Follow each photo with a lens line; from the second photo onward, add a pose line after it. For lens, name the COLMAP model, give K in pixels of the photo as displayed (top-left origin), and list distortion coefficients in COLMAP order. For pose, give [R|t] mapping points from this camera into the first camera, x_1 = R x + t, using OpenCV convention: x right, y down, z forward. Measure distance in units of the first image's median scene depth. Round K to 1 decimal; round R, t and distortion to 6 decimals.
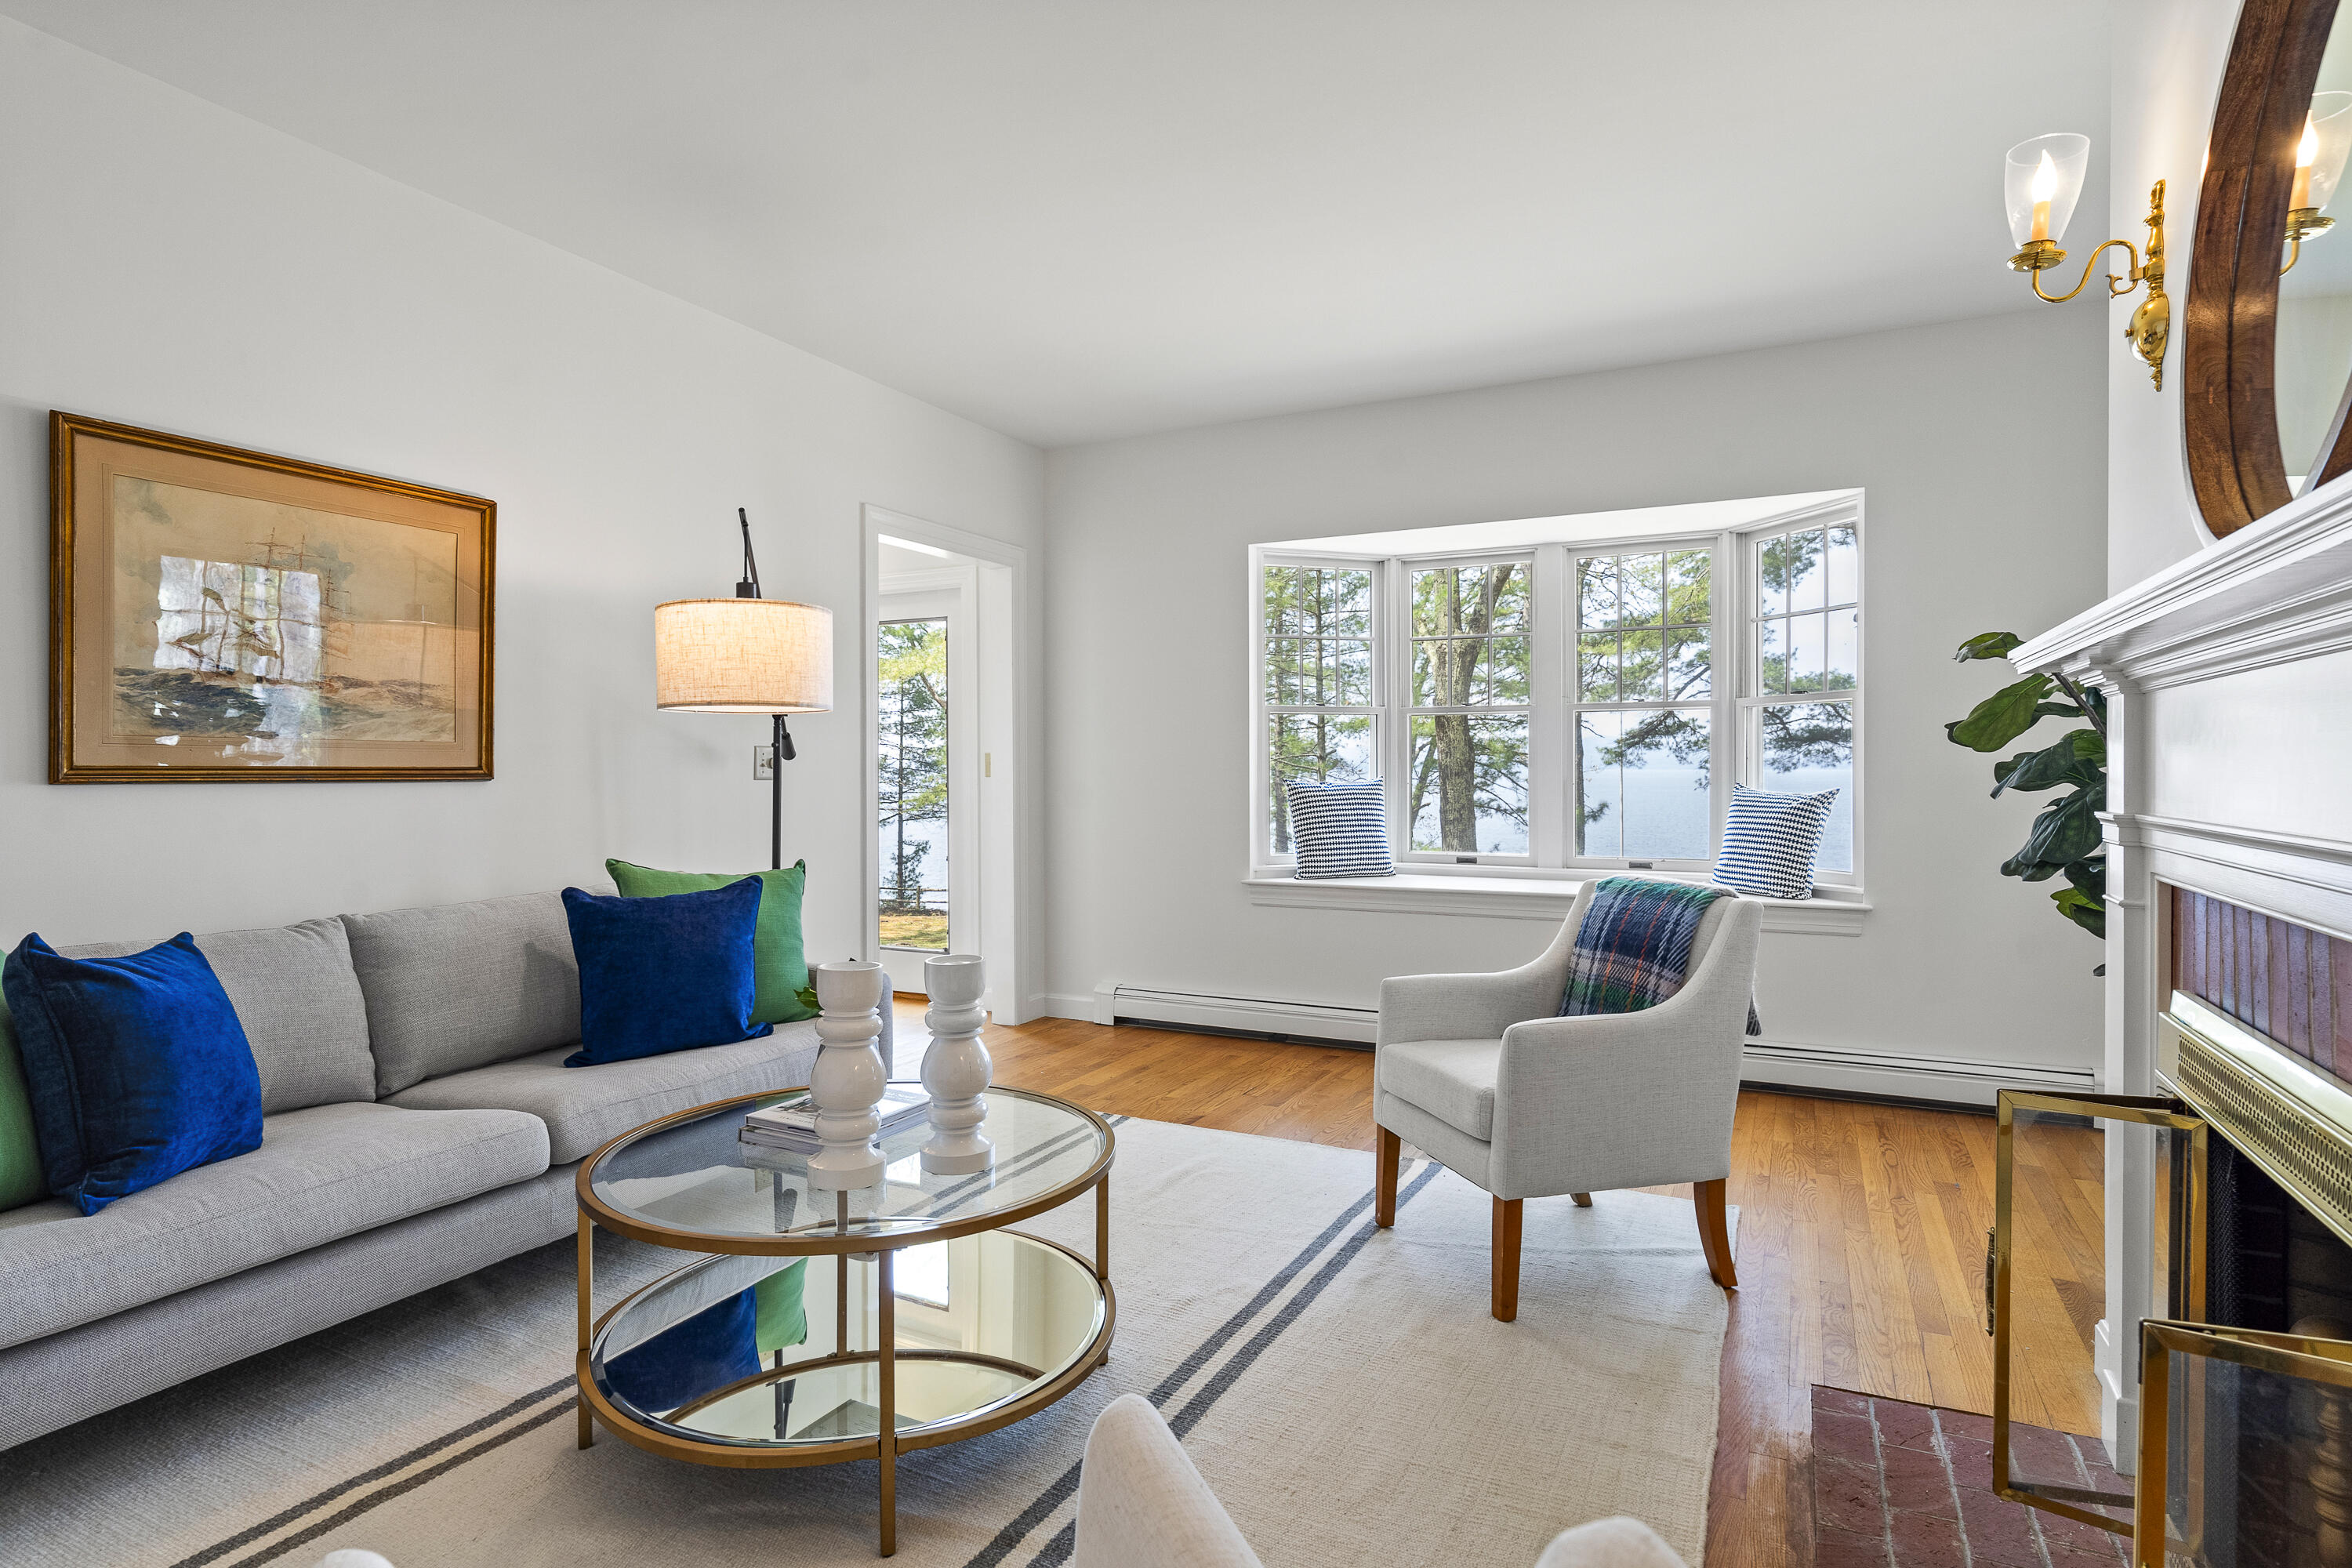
lens RADIAL K [[1237.4, 0, 1178.9], [0, 1237.4, 783.2], [0, 0, 1]] dist [0.001095, -0.000077]
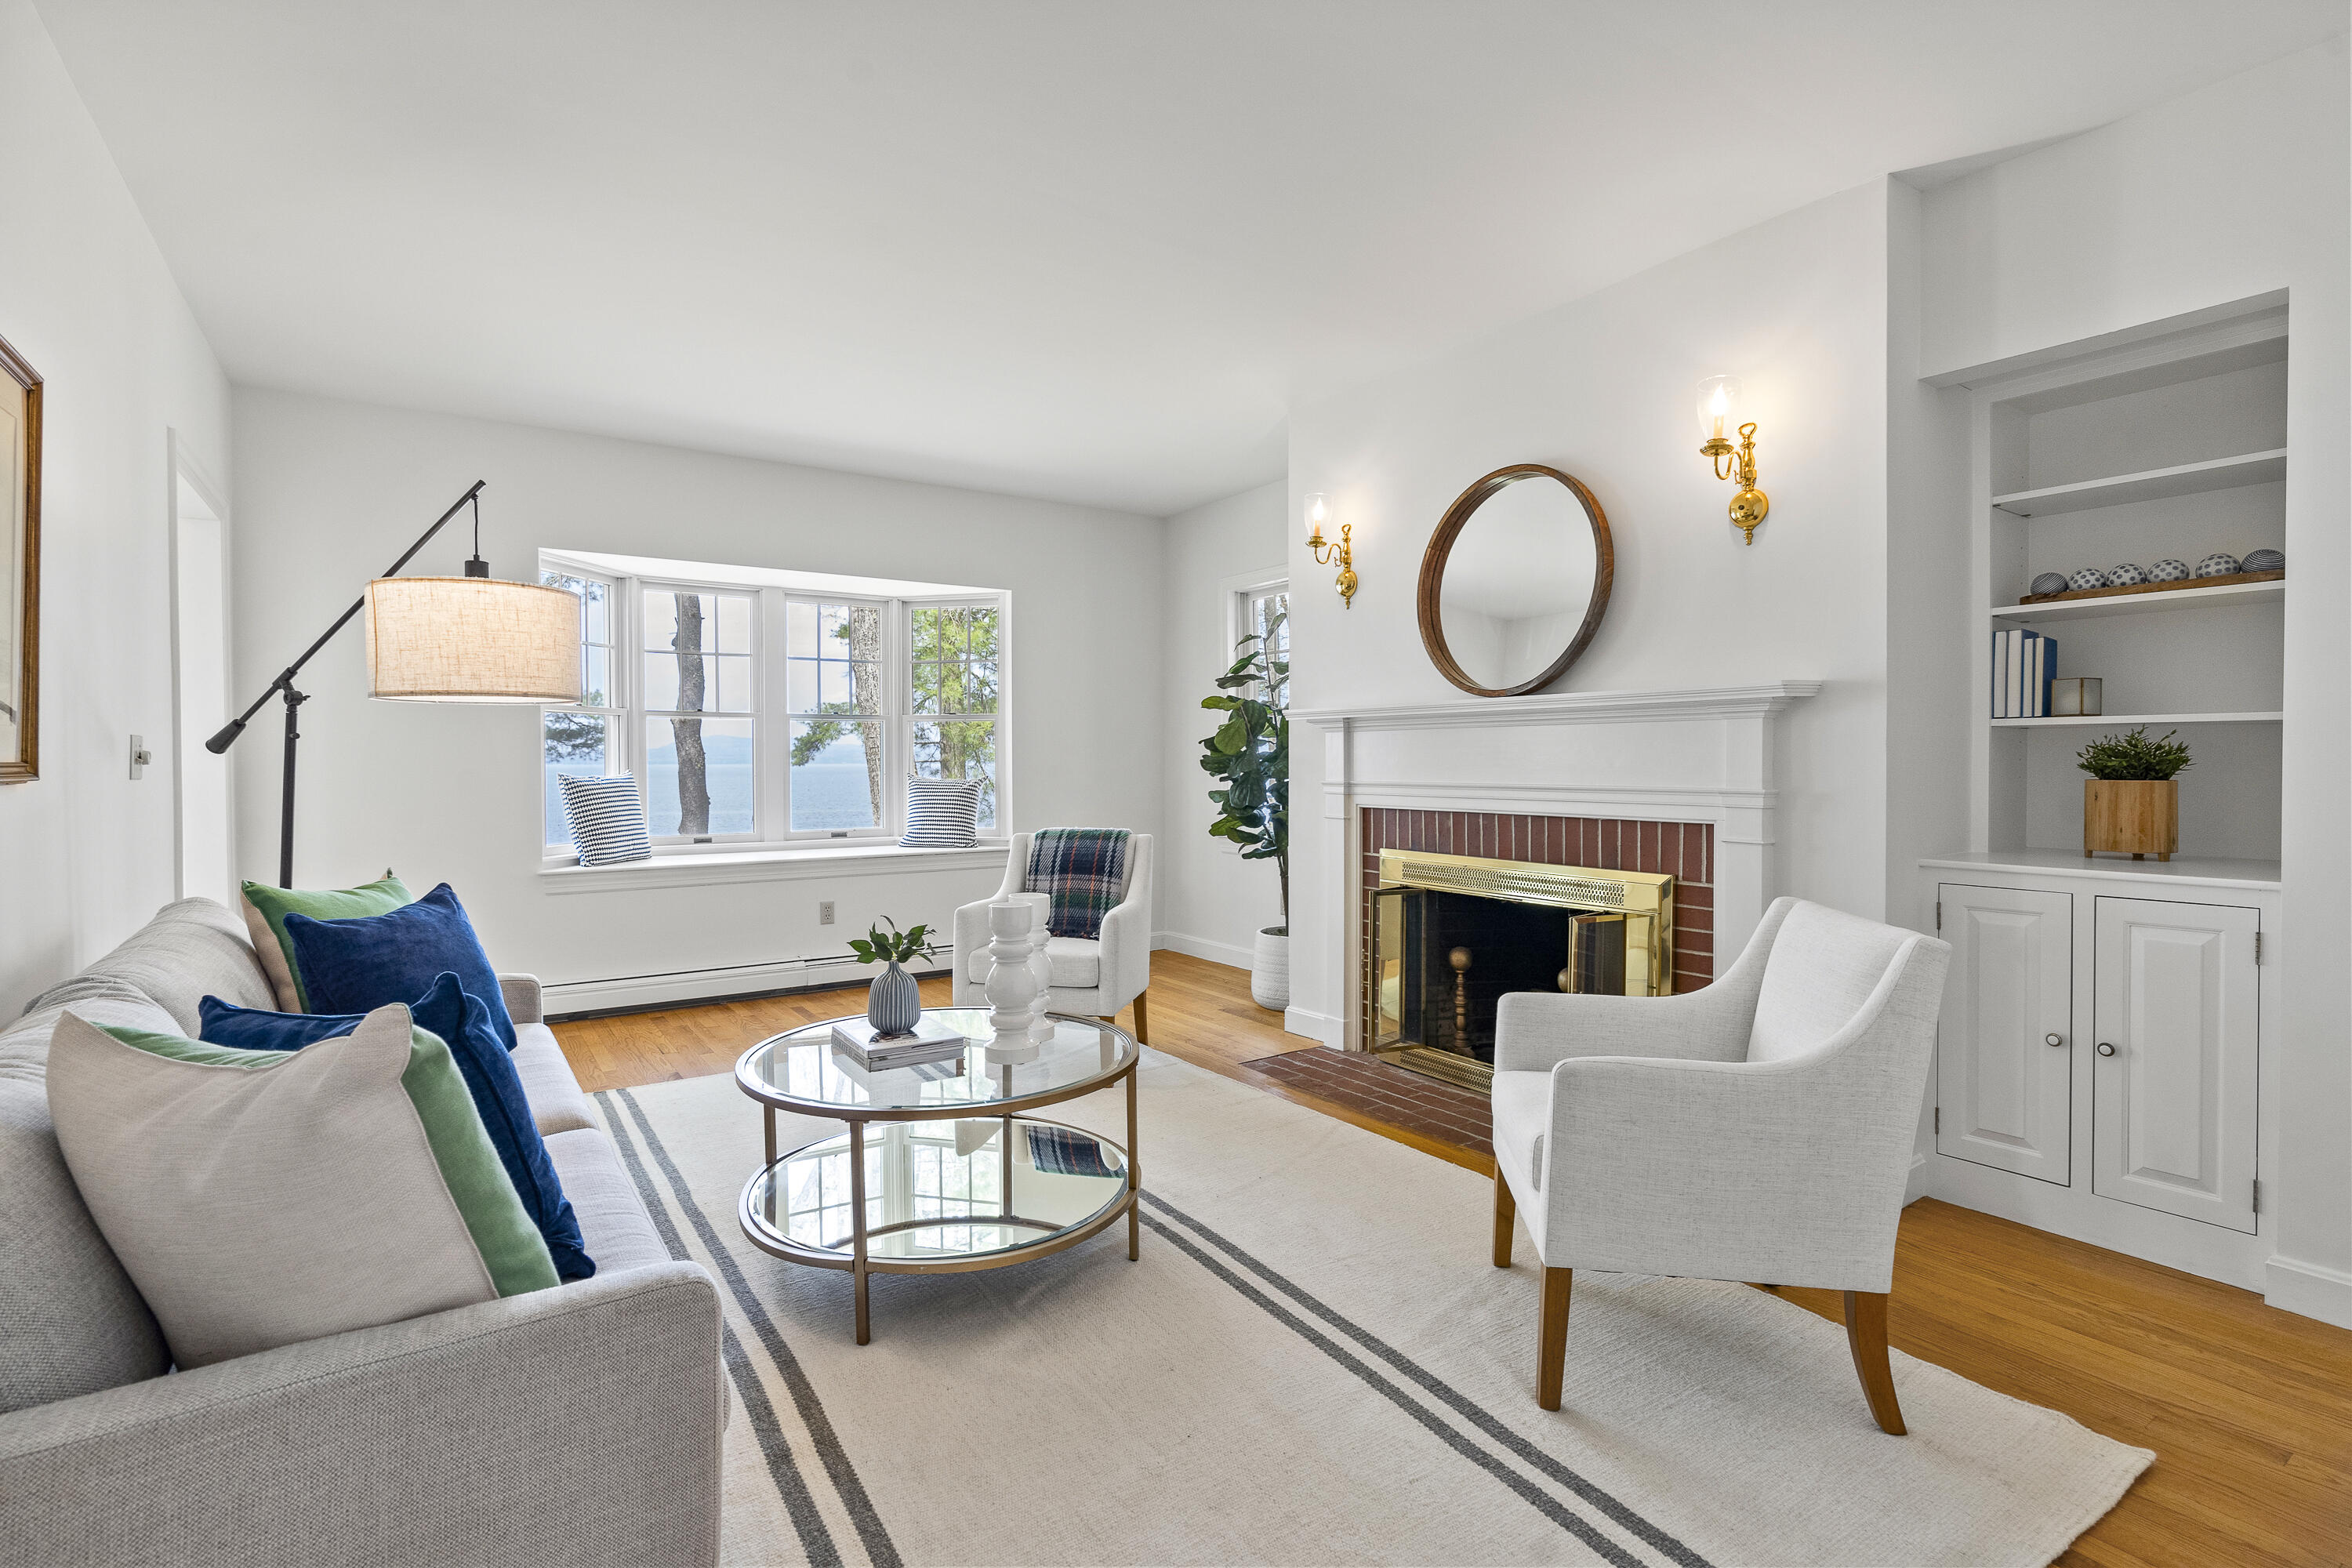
lens RADIAL K [[1093.3, 0, 1173.5], [0, 1093.3, 781.2], [0, 0, 1]] dist [-0.000390, 0.000139]
pose [[0.489172, -0.016050, 0.872039, -0.577799], [0.012555, 0.999857, 0.011360, -0.001150], [-0.872097, 0.005391, 0.489304, 0.108829]]
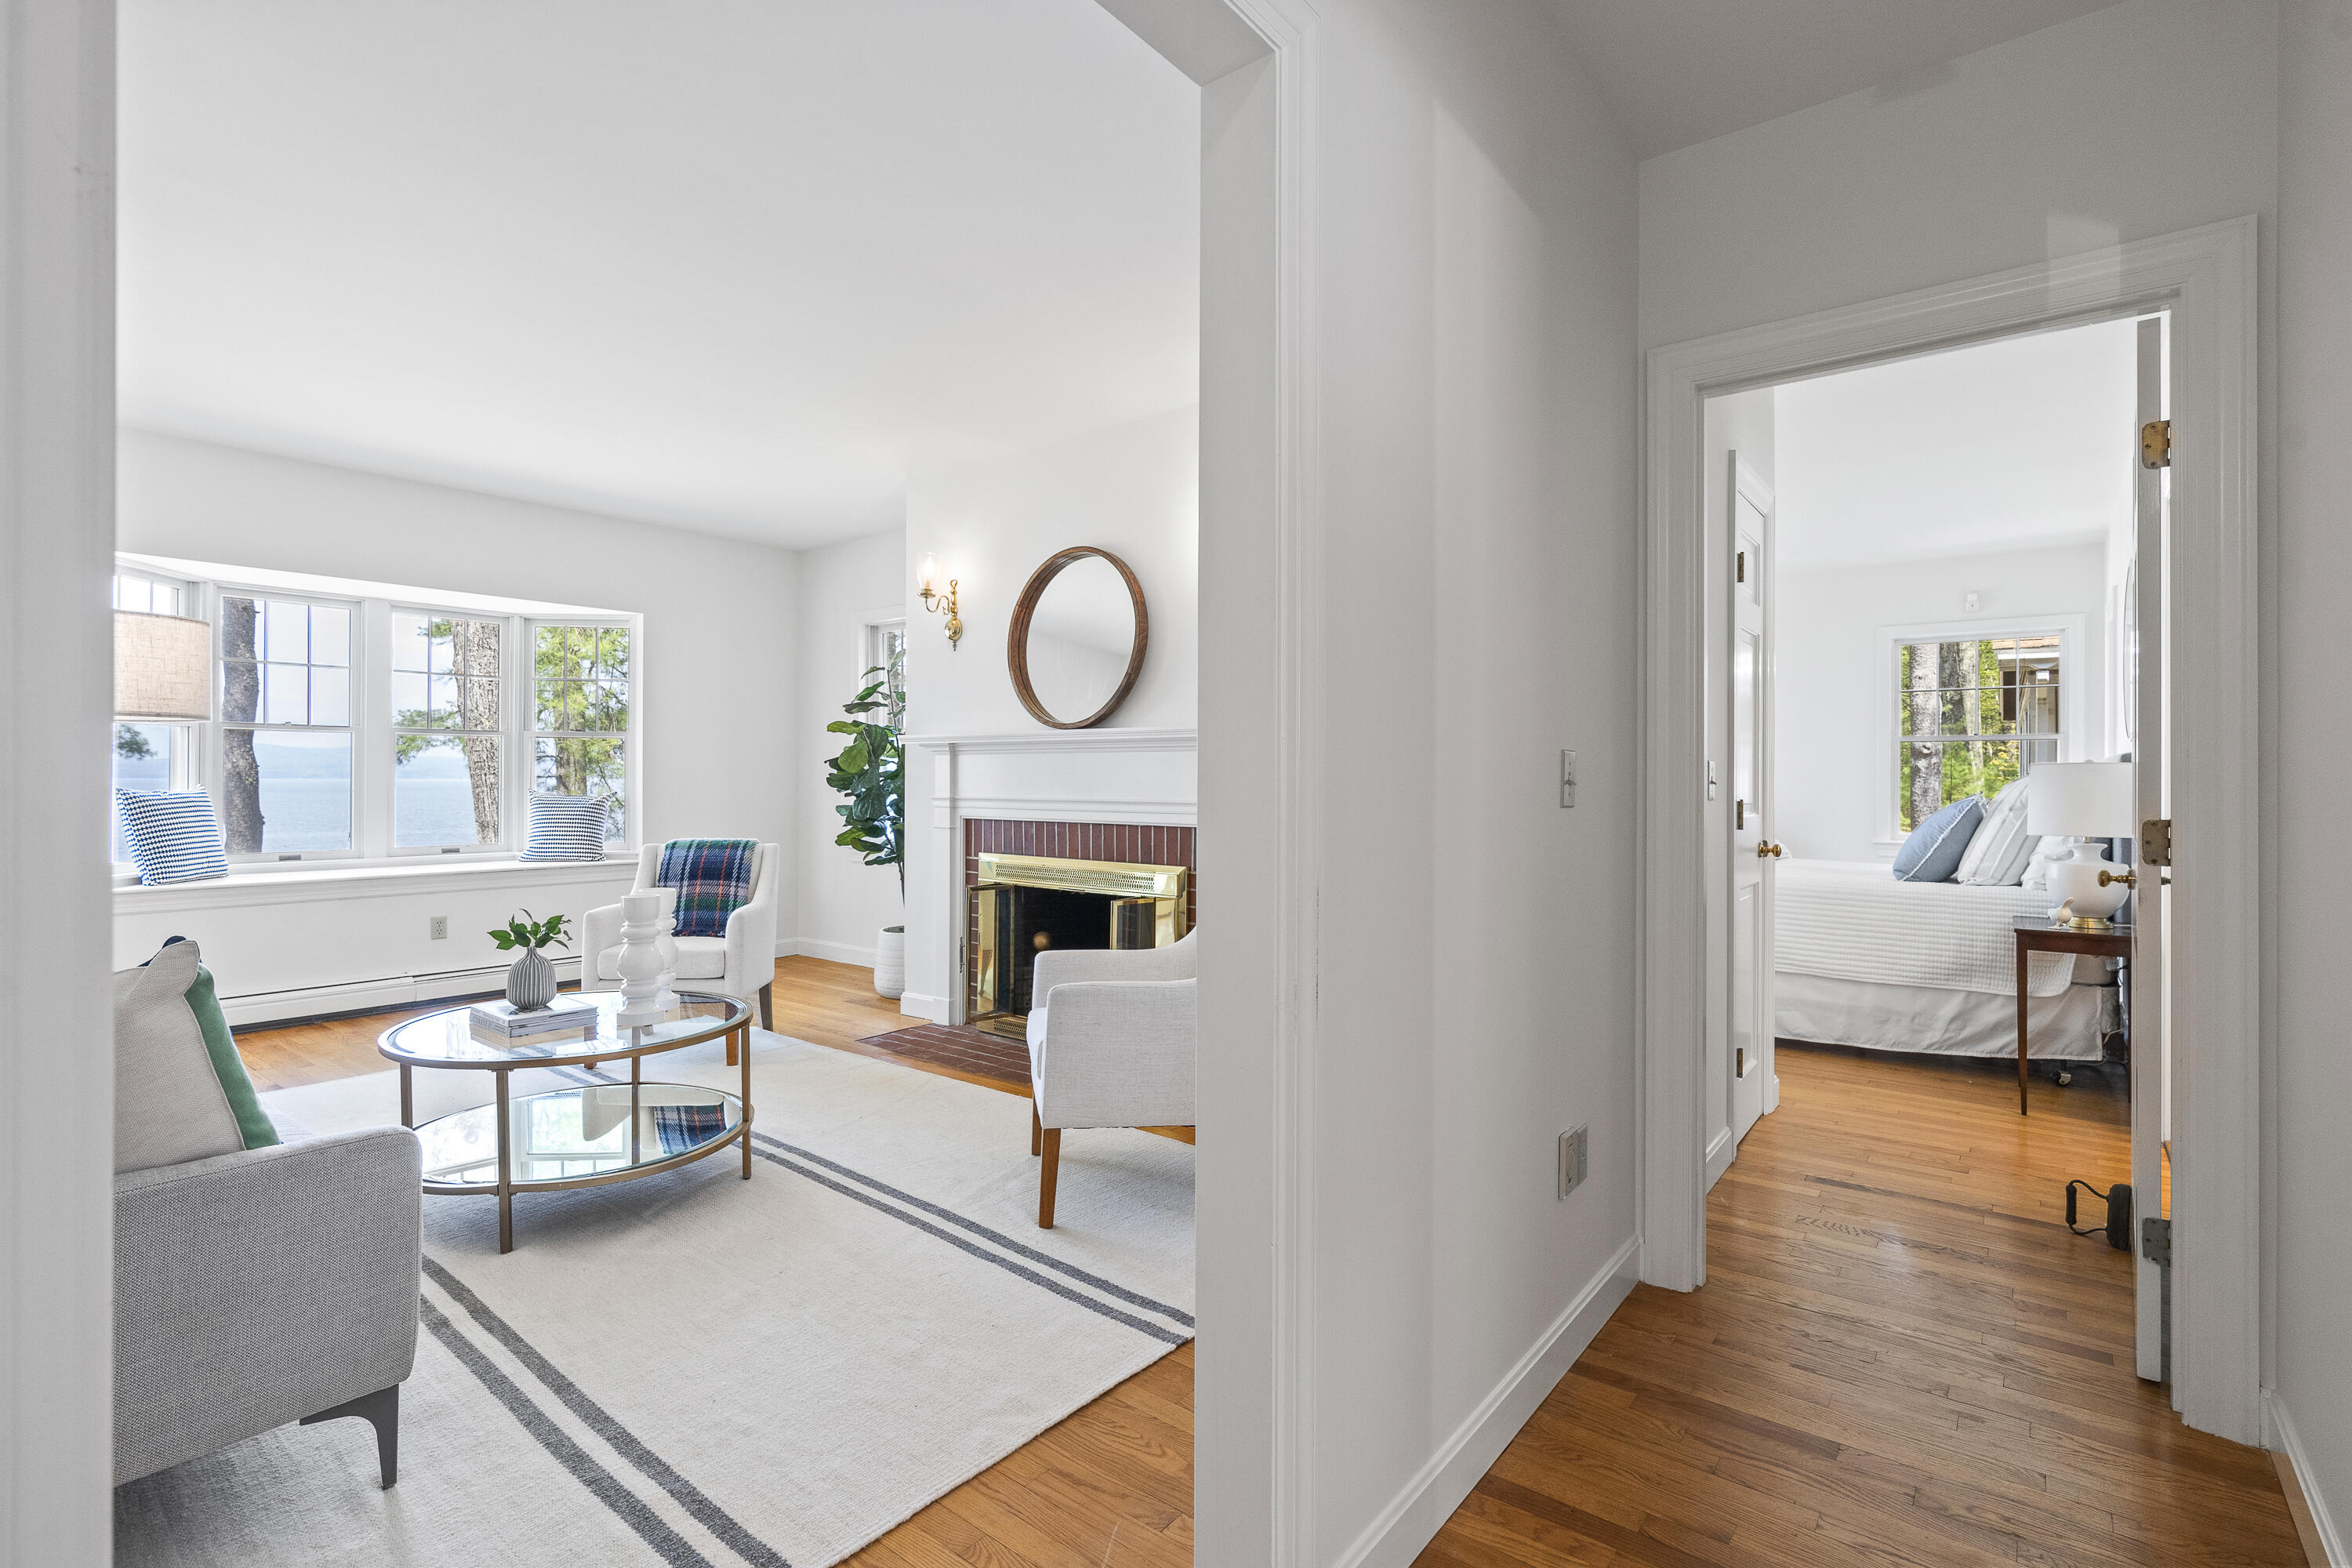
lens RADIAL K [[1089.8, 0, 1163.6], [0, 1089.8, 779.8], [0, 0, 1]] dist [-0.004178, 0.001026]
pose [[0.209252, 0.001363, 0.977861, -0.729215], [0.008228, 0.999961, -0.003154, -0.000240], [-0.977827, 0.008706, 0.209233, -0.007312]]
